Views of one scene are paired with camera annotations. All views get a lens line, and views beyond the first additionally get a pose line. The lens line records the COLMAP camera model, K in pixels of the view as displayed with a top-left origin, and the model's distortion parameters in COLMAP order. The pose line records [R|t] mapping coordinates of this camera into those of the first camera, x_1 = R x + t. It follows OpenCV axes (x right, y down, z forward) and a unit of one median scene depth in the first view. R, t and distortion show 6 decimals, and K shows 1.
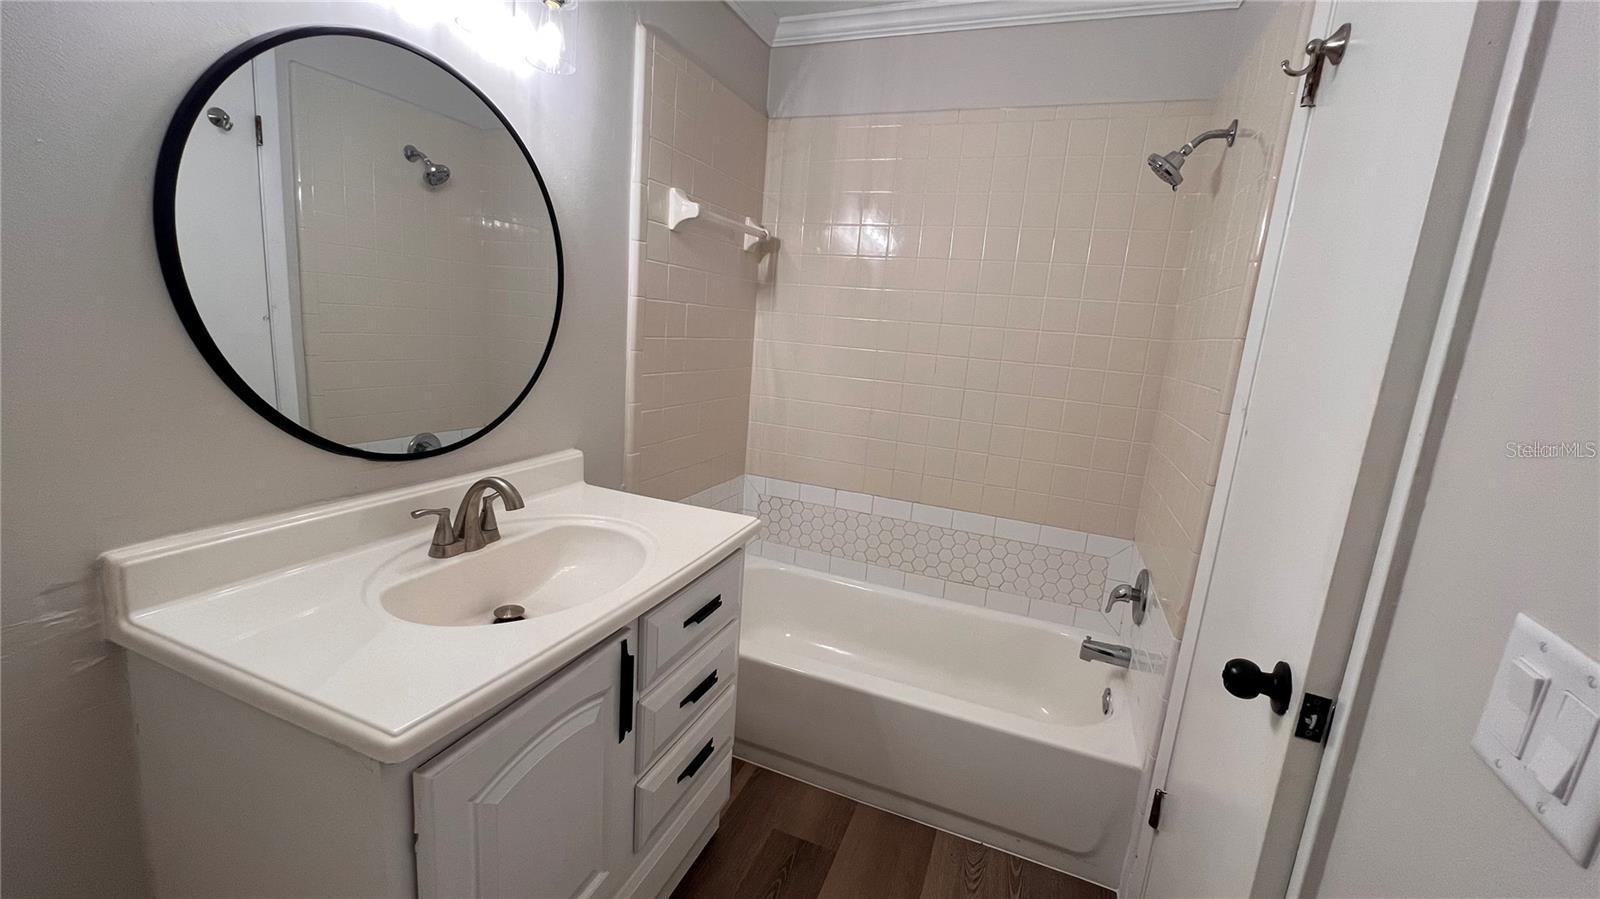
lens RADIAL K [[643.9, 0, 798.6], [0, 643.9, 442.8], [0, 0, 1]] dist [-0.002251, -0.000281]
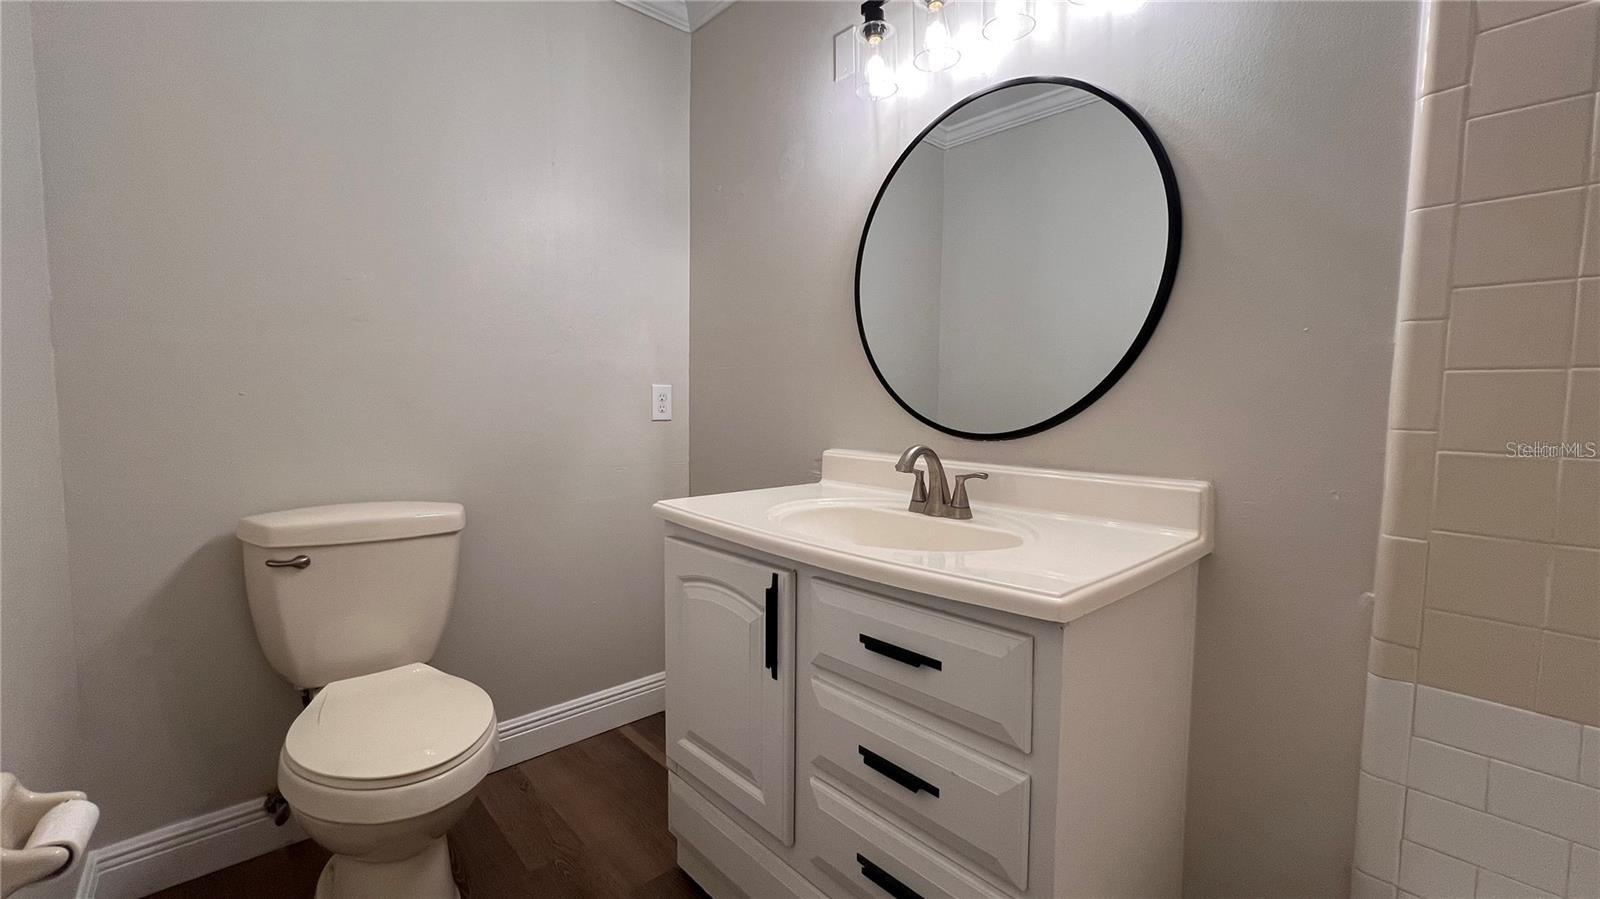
lens RADIAL K [[643.9, 0, 798.6], [0, 643.9, 442.8], [0, 0, 1]] dist [-0.002251, -0.000281]
pose [[-0.416013, -0.020832, -0.909120, 0.441042], [-0.214858, 0.973683, 0.076008, 0.013922], [0.883612, 0.226952, -0.409540, 0.943737]]
